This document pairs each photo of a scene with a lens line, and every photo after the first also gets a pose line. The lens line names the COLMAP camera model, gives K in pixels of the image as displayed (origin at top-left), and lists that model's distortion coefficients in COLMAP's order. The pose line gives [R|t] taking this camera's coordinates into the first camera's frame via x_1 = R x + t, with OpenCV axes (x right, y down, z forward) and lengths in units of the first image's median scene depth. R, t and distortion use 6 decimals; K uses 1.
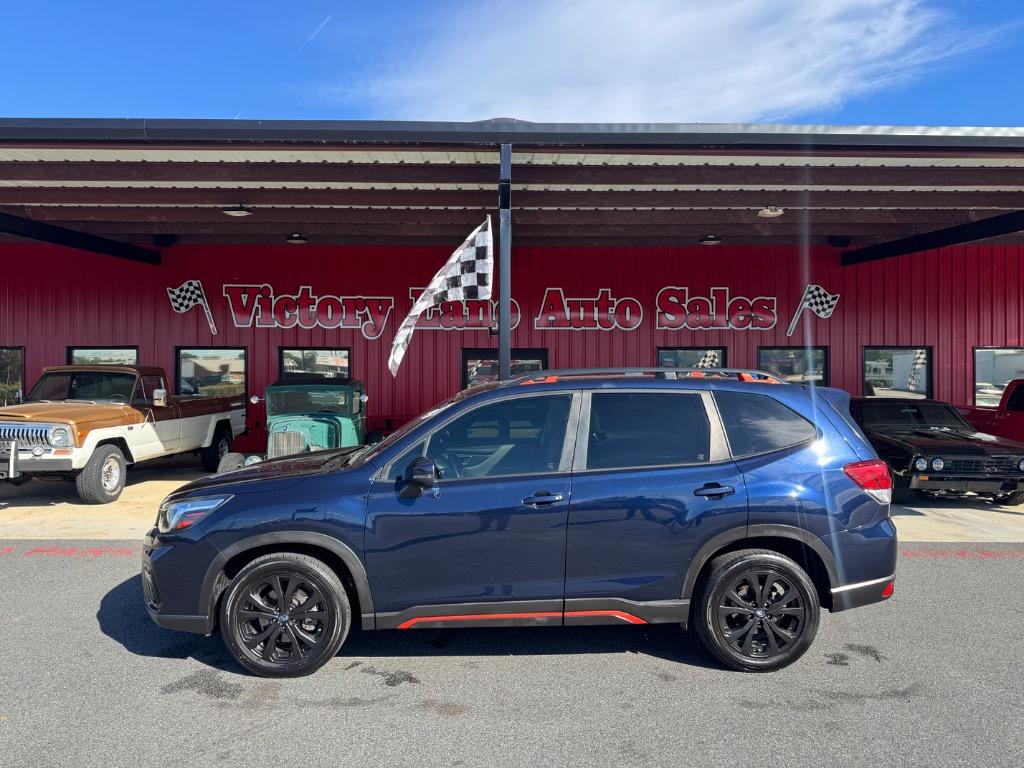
lens RADIAL K [[710.9, 0, 512.0], [0, 710.9, 384.0], [0, 0, 1]] dist [0.080155, -0.112505]
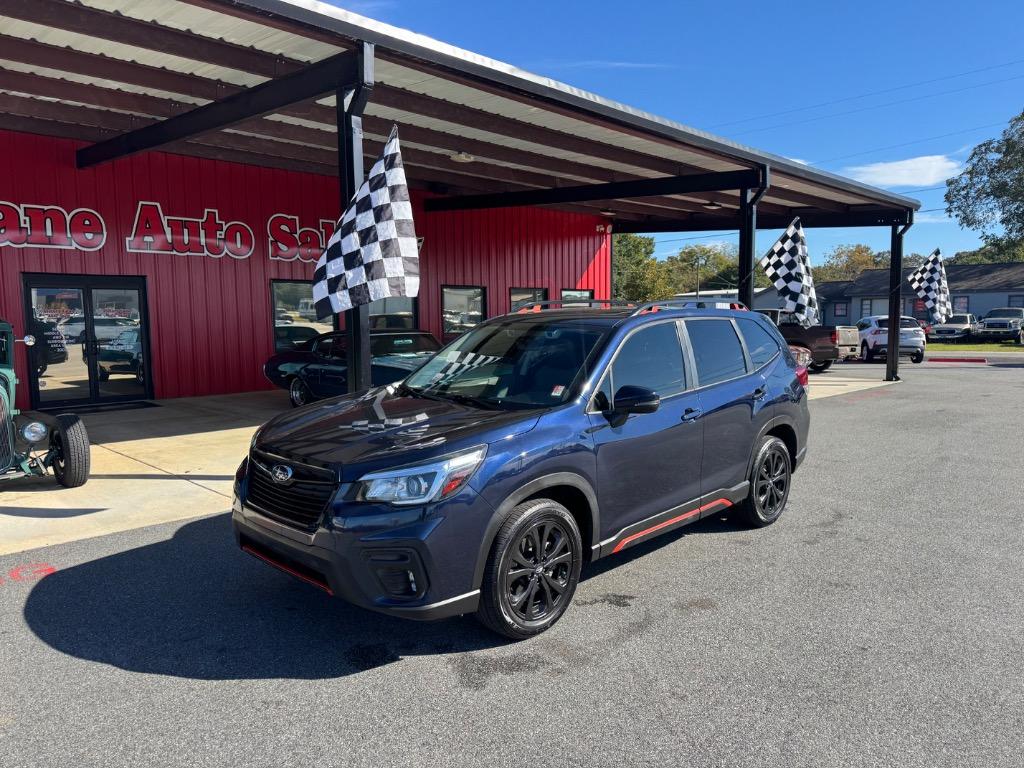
lens RADIAL K [[710.9, 0, 512.0], [0, 710.9, 384.0], [0, 0, 1]] dist [0.080155, -0.112505]
pose [[0.722795, -0.070565, 0.687450, -0.430372], [0.008580, 0.995613, 0.093175, 0.002138], [-0.691009, -0.061448, 0.720230, 0.174532]]
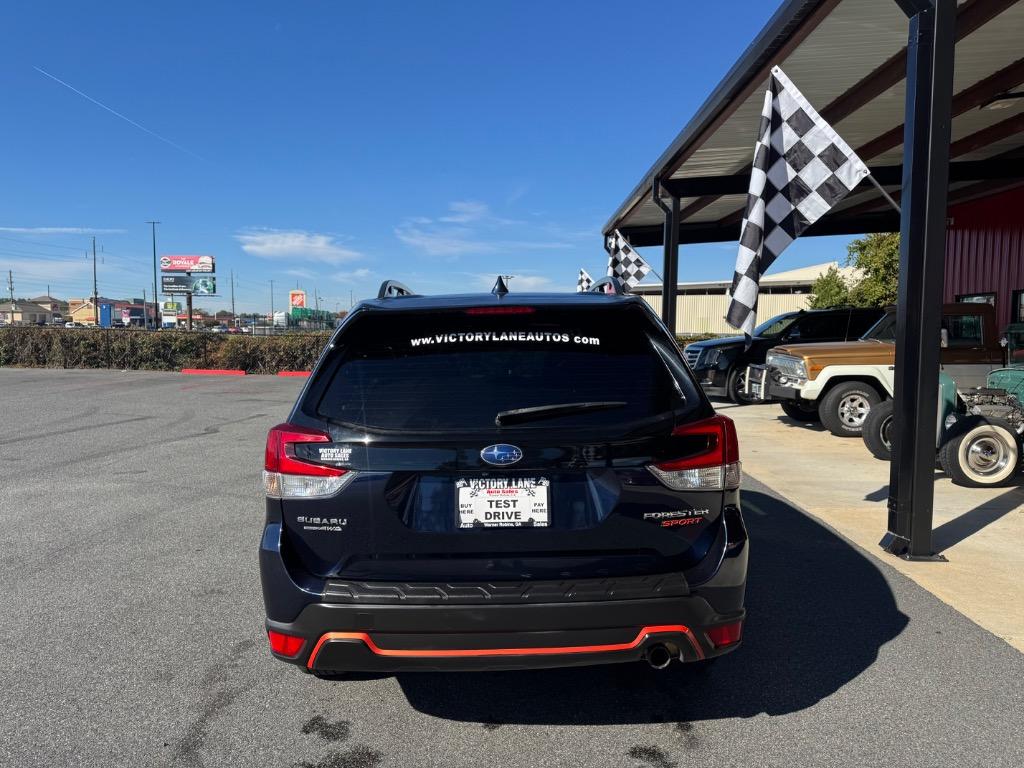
lens RADIAL K [[710.9, 0, 512.0], [0, 710.9, 384.0], [0, 0, 1]] dist [0.080155, -0.112505]
pose [[-0.033053, 0.068794, -0.997083, 0.516178], [-0.001611, 0.997623, 0.068884, 0.017864], [0.999452, 0.003883, -0.032864, 0.578061]]
